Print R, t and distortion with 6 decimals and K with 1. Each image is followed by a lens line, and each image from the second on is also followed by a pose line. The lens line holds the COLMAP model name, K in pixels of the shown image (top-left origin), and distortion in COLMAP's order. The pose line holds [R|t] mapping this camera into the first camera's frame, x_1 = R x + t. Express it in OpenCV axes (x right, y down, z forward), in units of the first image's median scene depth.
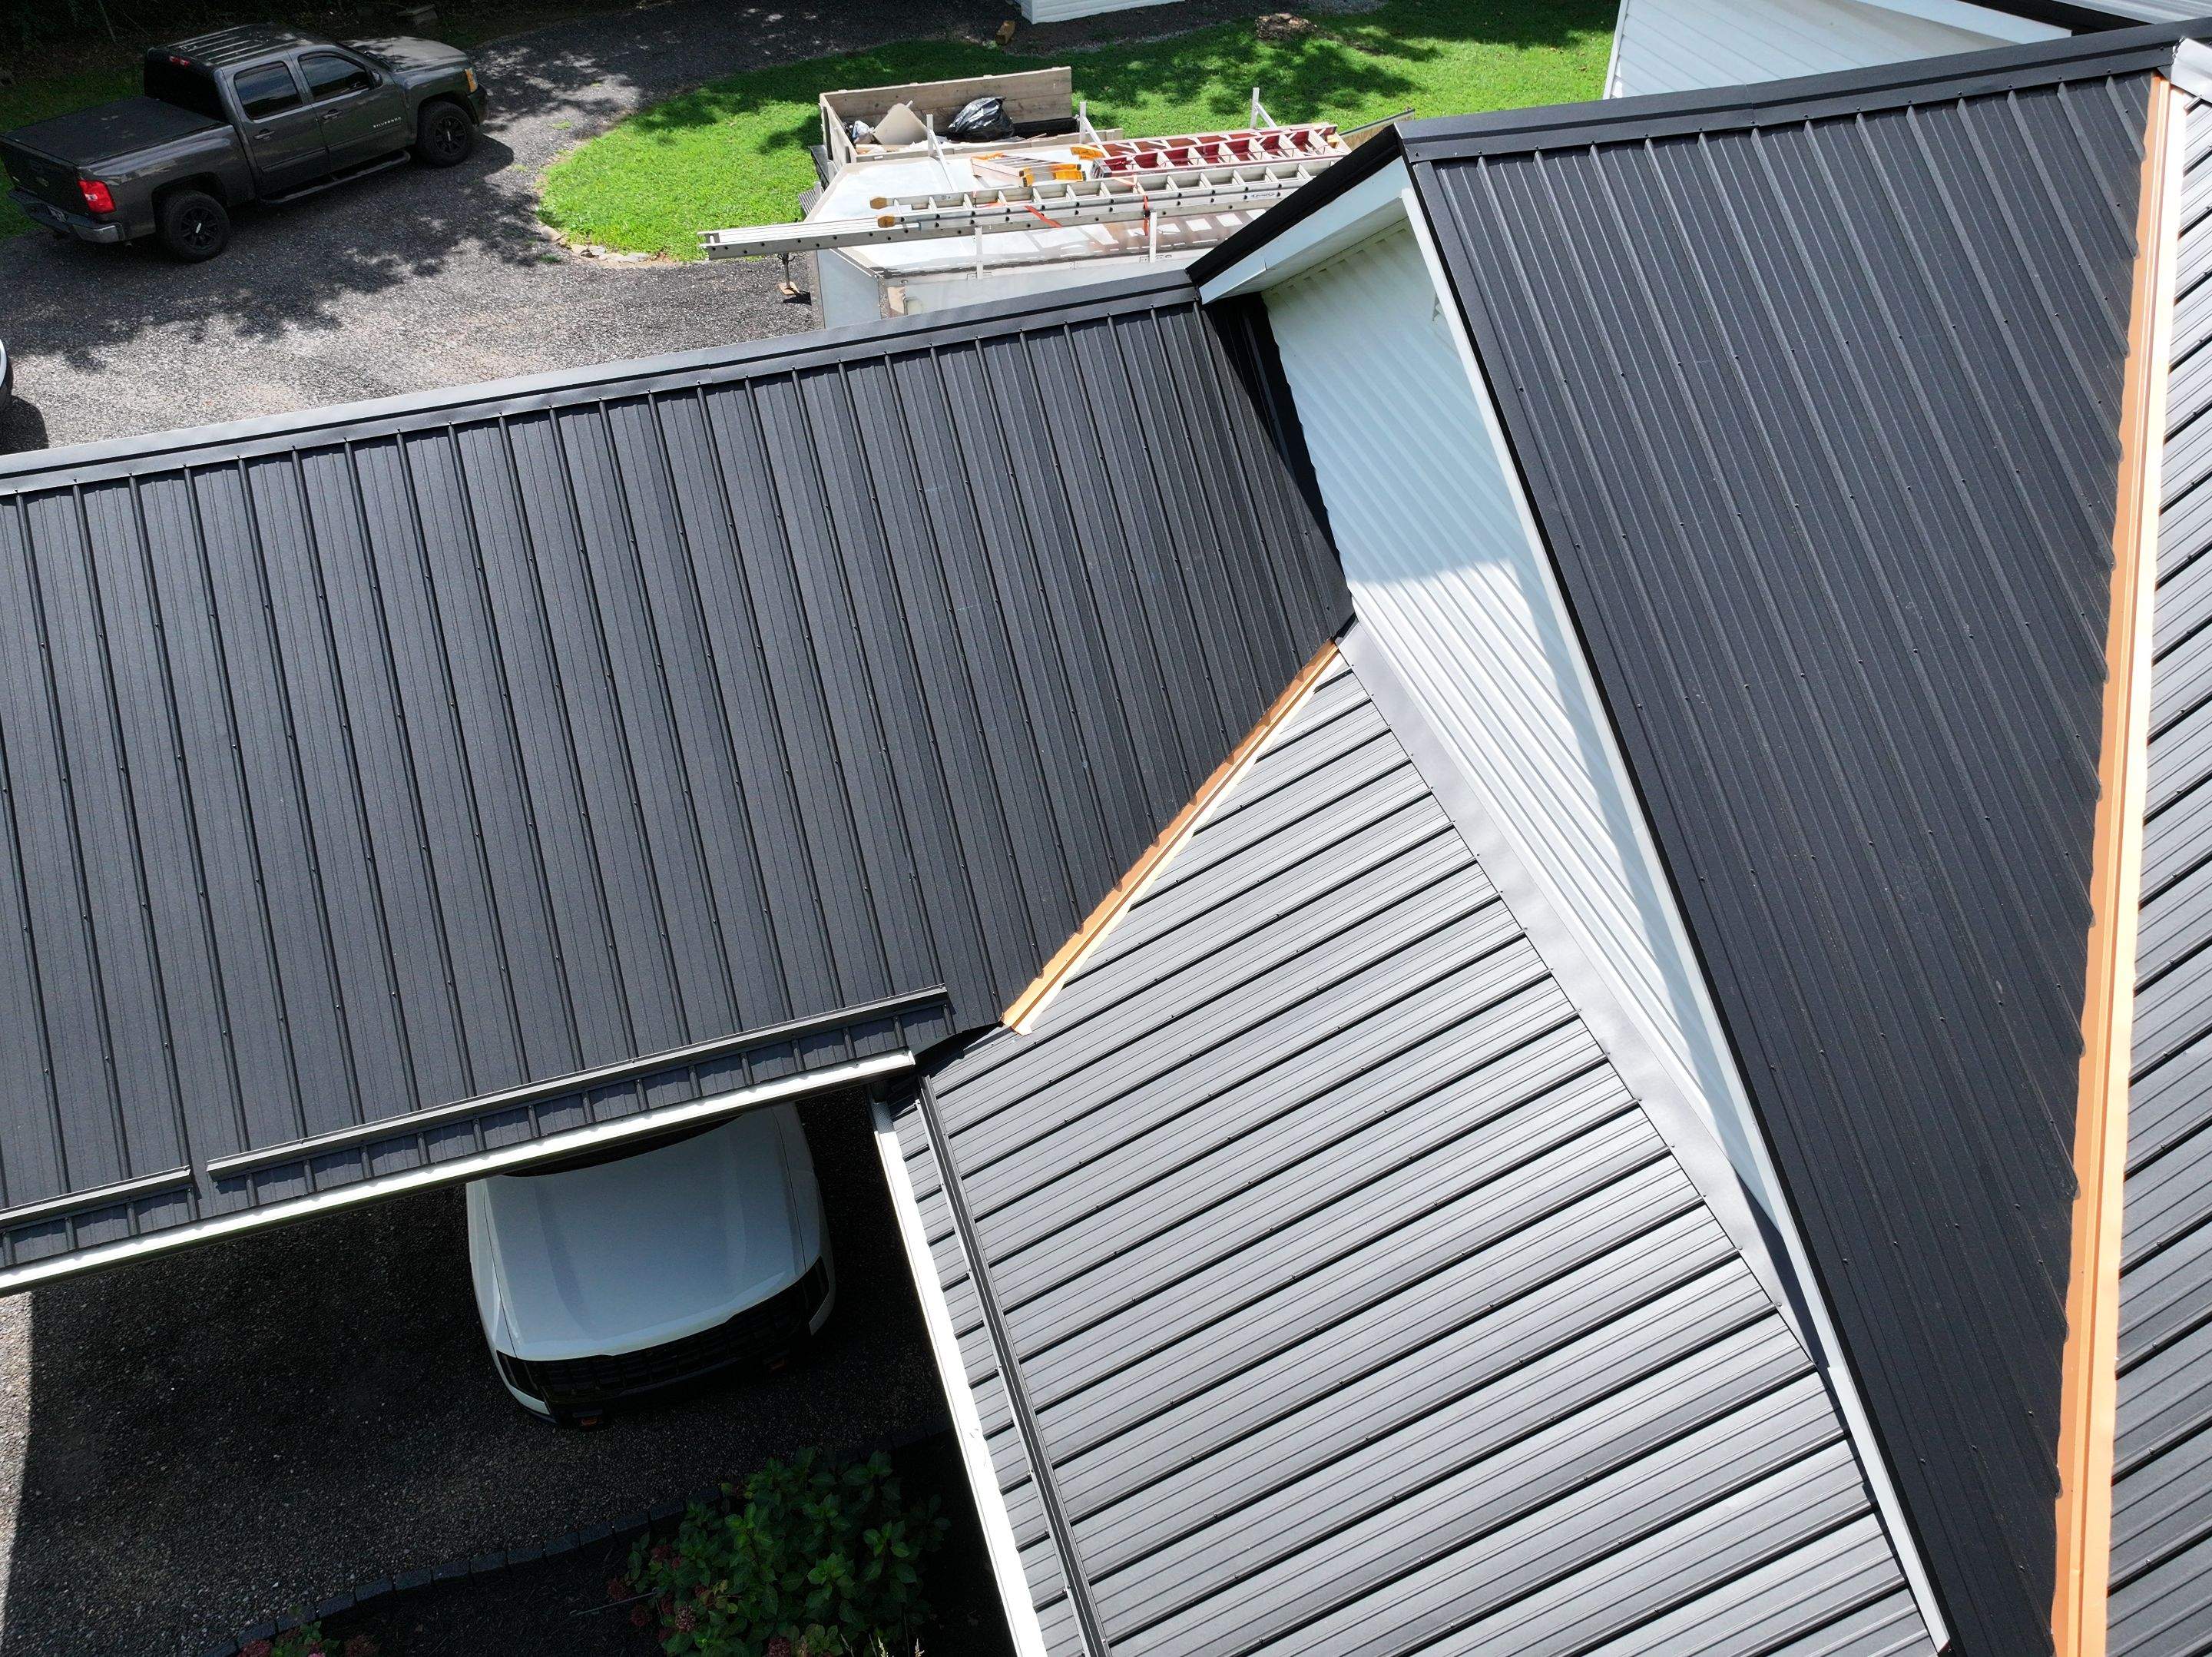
lens RADIAL K [[1758.6, 0, 1102.6], [0, 1758.6, 832.3], [0, 0, 1]] dist [-0.005705, 0.023061]
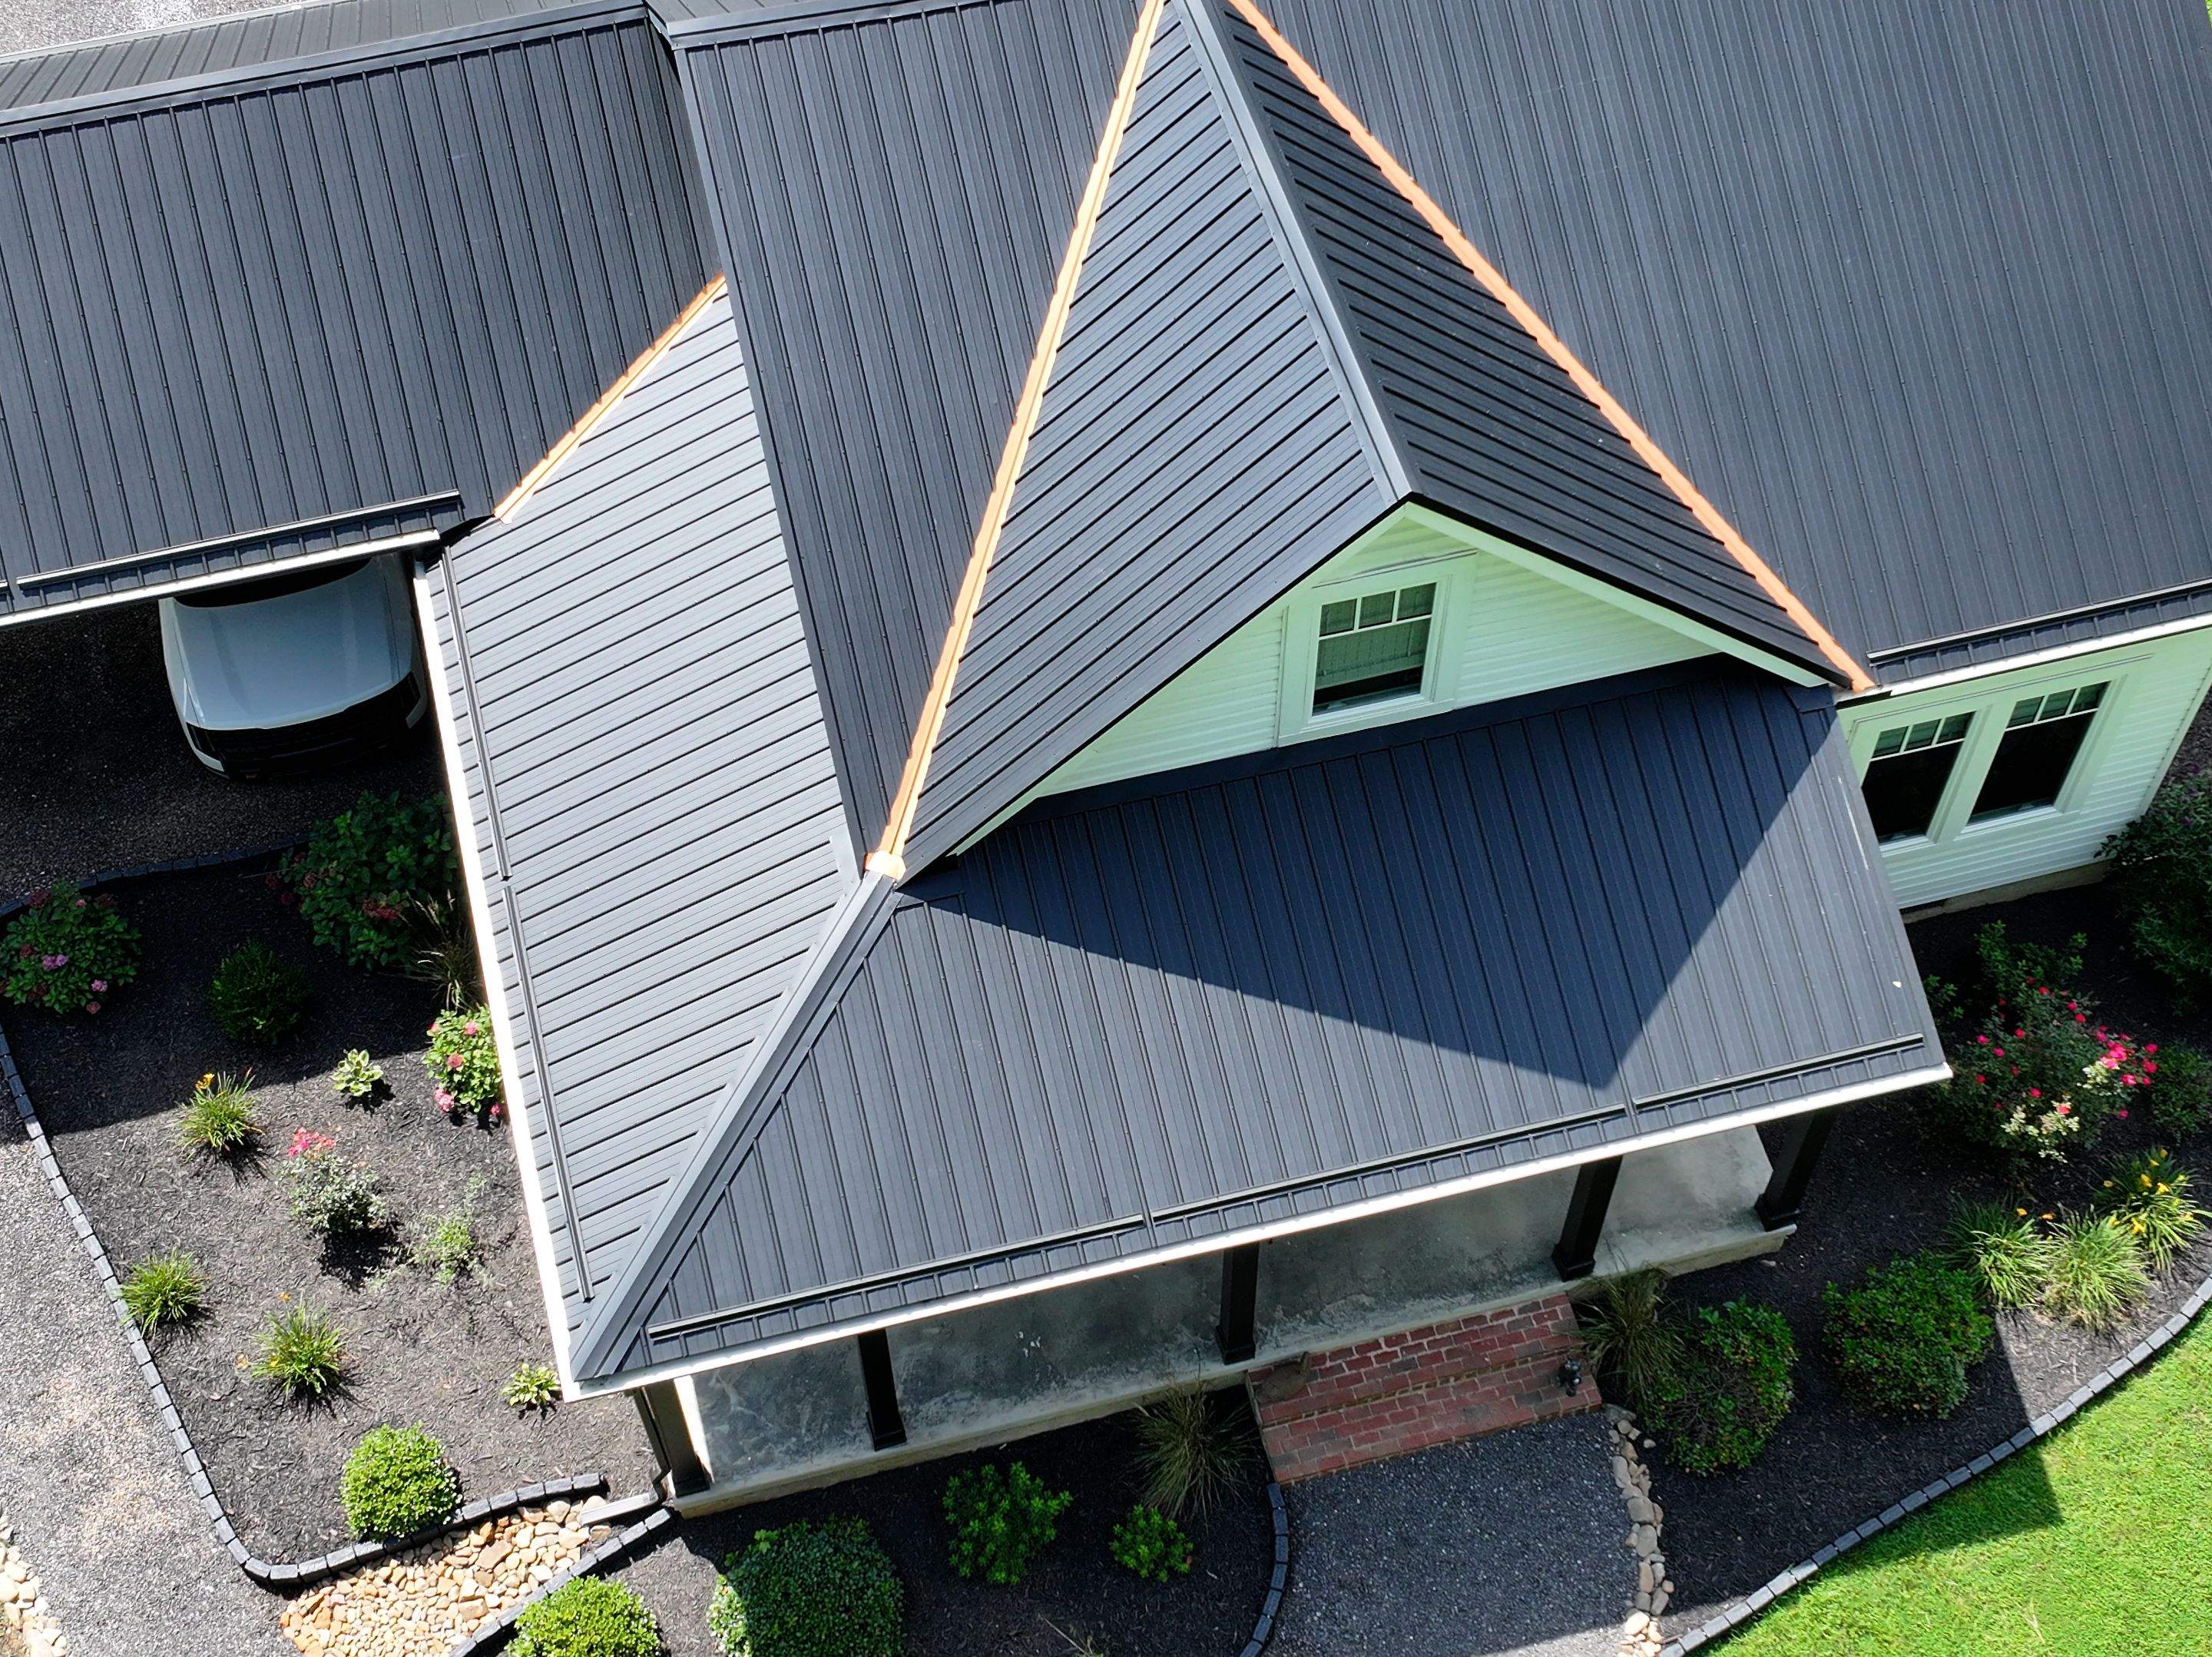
lens RADIAL K [[3024.9, 0, 1104.8], [0, 3024.9, 833.9], [0, 0, 1]] dist [0.007925, -0.003868]
pose [[0.998848, 0.042276, -0.022685, 0.291112], [-0.036166, 0.974149, 0.222992, -0.123593], [0.031526, -0.221915, 0.974556, -0.880082]]
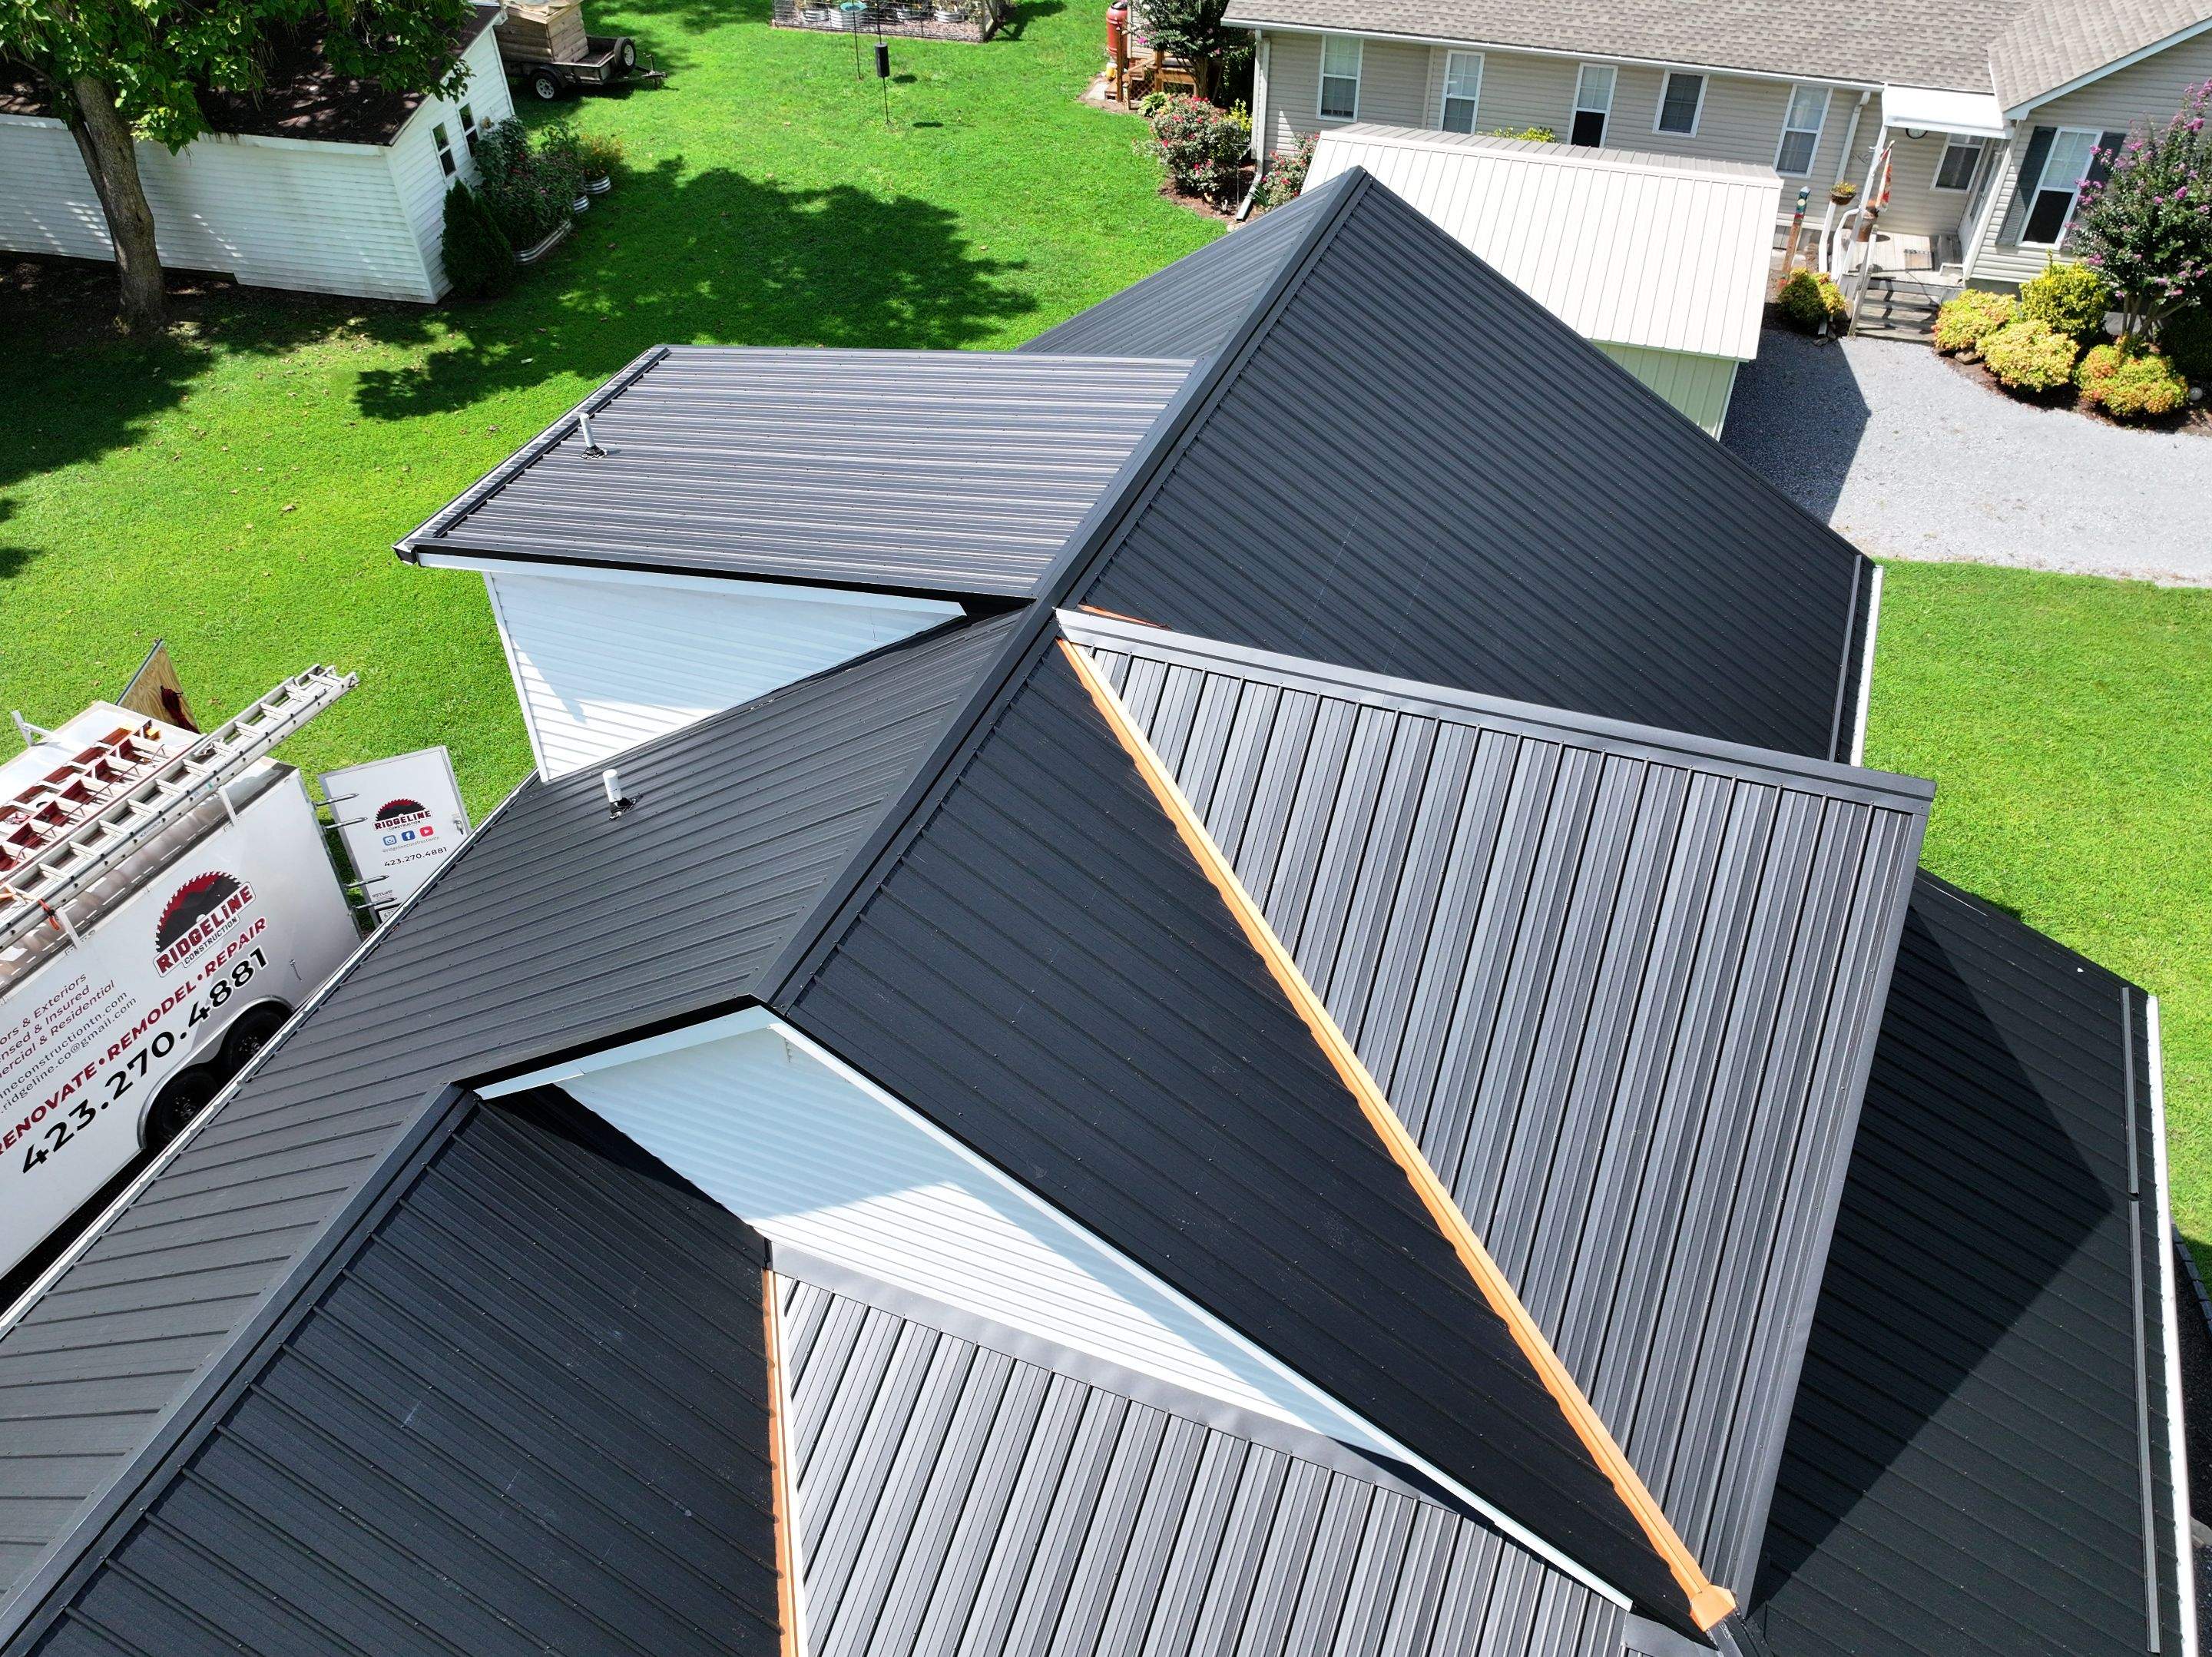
lens RADIAL K [[1764.7, 0, 1107.9], [0, 1764.7, 828.8], [0, 0, 1]] dist [-0.002020, 0.008797]
pose [[0.626339, -0.520740, 0.580111, -0.141565], [0.540821, 0.826215, 0.157737, -0.228987], [-0.561437, 0.214940, 0.799118, -0.075004]]
